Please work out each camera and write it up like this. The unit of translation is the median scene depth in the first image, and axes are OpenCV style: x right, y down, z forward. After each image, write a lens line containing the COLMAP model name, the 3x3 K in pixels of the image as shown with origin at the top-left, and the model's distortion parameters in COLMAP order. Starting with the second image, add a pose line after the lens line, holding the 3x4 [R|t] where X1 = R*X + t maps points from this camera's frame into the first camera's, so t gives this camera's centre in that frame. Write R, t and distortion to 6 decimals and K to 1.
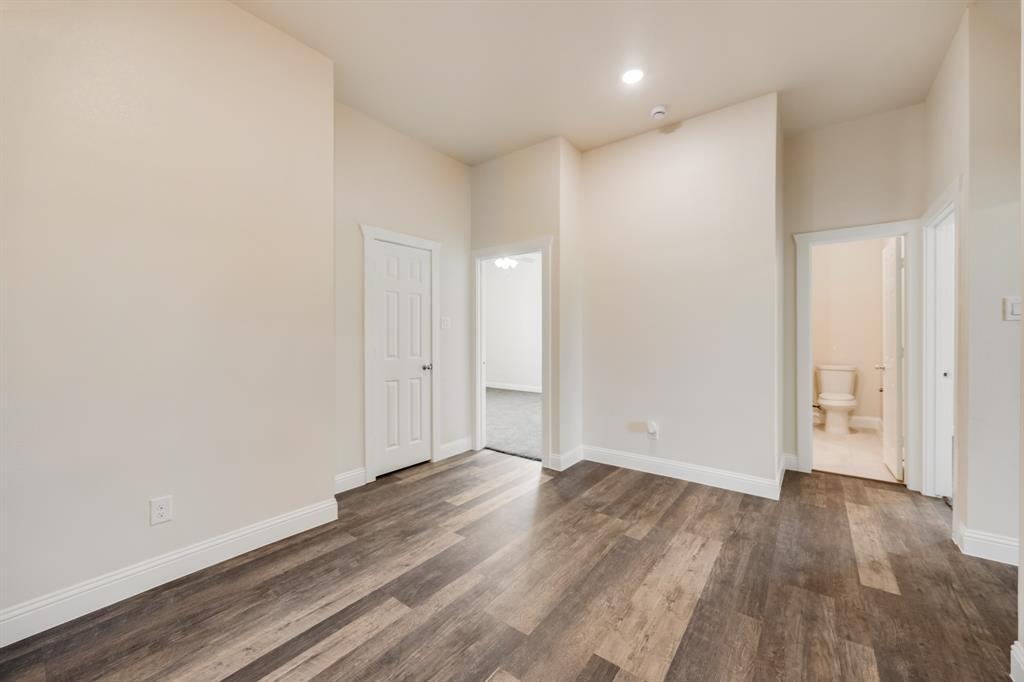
lens RADIAL K [[397.7, 0, 511.6], [0, 397.7, 337.3], [0, 0, 1]] dist [-0.002633, 0.000054]
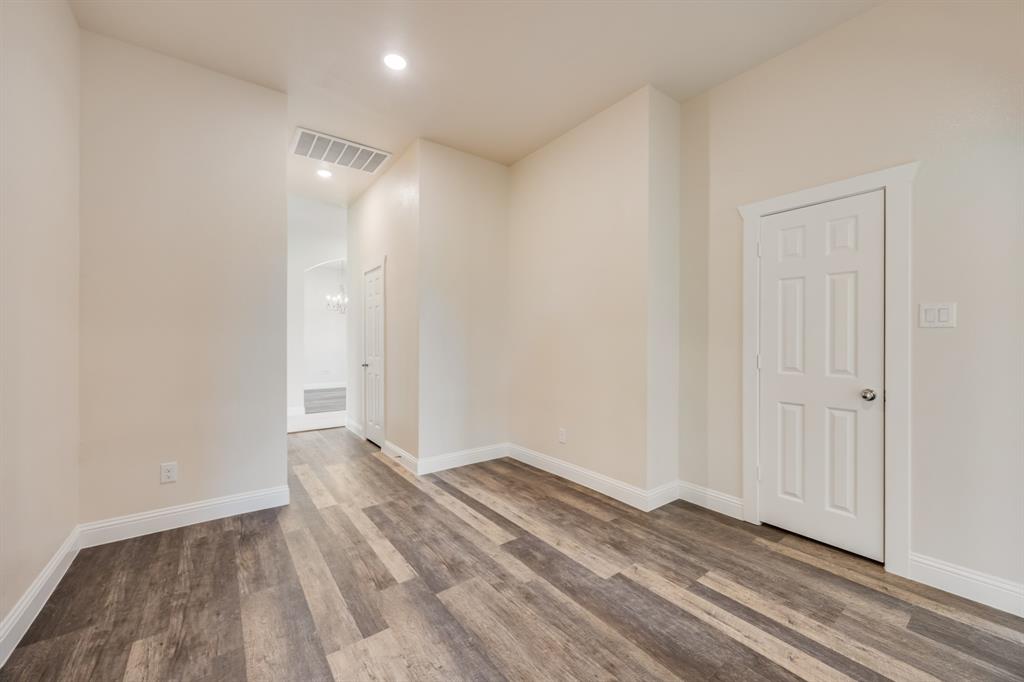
lens RADIAL K [[397.7, 0, 515.2], [0, 397.7, 337.5], [0, 0, 1]] dist [-0.002633, 0.000054]
pose [[-0.272584, -0.002622, -0.962128, 0.804502], [-0.004480, 0.999989, -0.001456, -0.009283], [0.962122, 0.003914, -0.272593, 1.115707]]
